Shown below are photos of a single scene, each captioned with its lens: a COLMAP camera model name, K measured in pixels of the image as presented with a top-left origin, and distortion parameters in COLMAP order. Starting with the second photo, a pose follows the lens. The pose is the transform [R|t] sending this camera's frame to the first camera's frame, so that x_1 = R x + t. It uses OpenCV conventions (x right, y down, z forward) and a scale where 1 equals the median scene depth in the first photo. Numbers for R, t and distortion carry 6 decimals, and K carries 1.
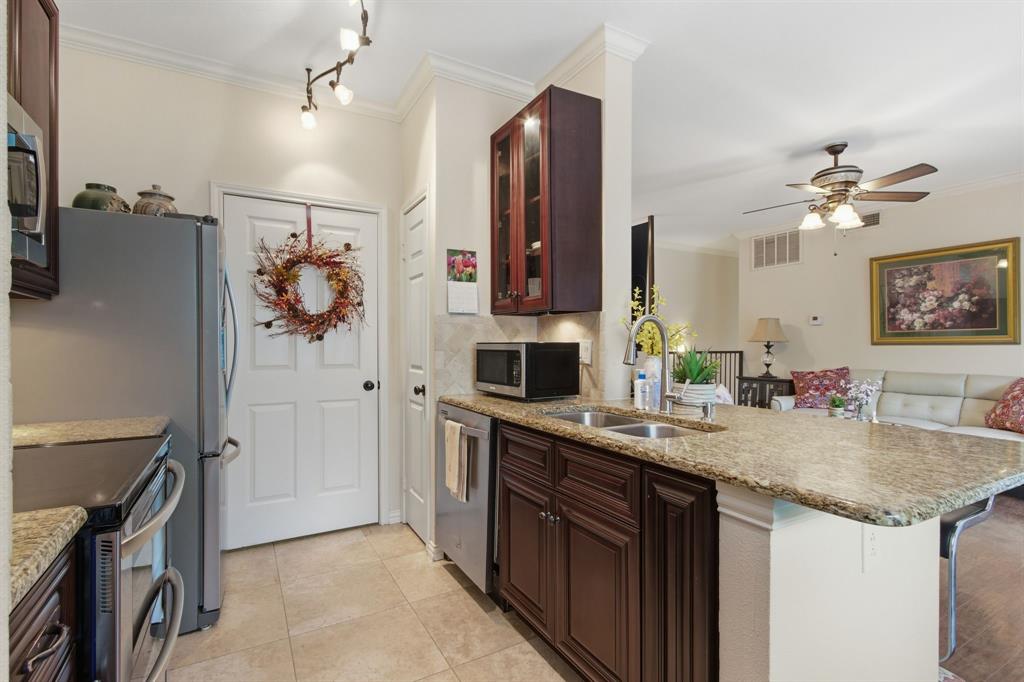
lens RADIAL K [[479.1, 0, 508.9], [0, 479.1, 348.3], [0, 0, 1]] dist [-0.000143, 0.000132]
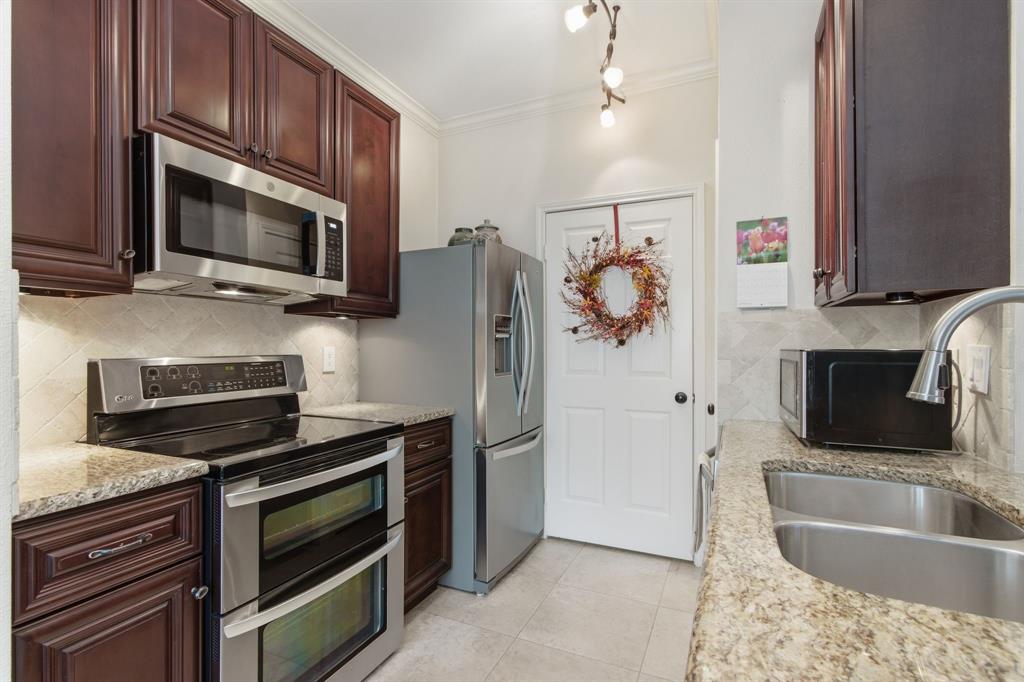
lens RADIAL K [[488.6, 0, 504.5], [0, 488.6, 346.5], [0, 0, 1]] dist [0.000997, 0.000088]
pose [[0.585605, 0.003279, -0.810590, 0.258306], [-0.010737, 0.999935, -0.003712, -0.008070], [0.810526, 0.010877, 0.585602, 0.255937]]
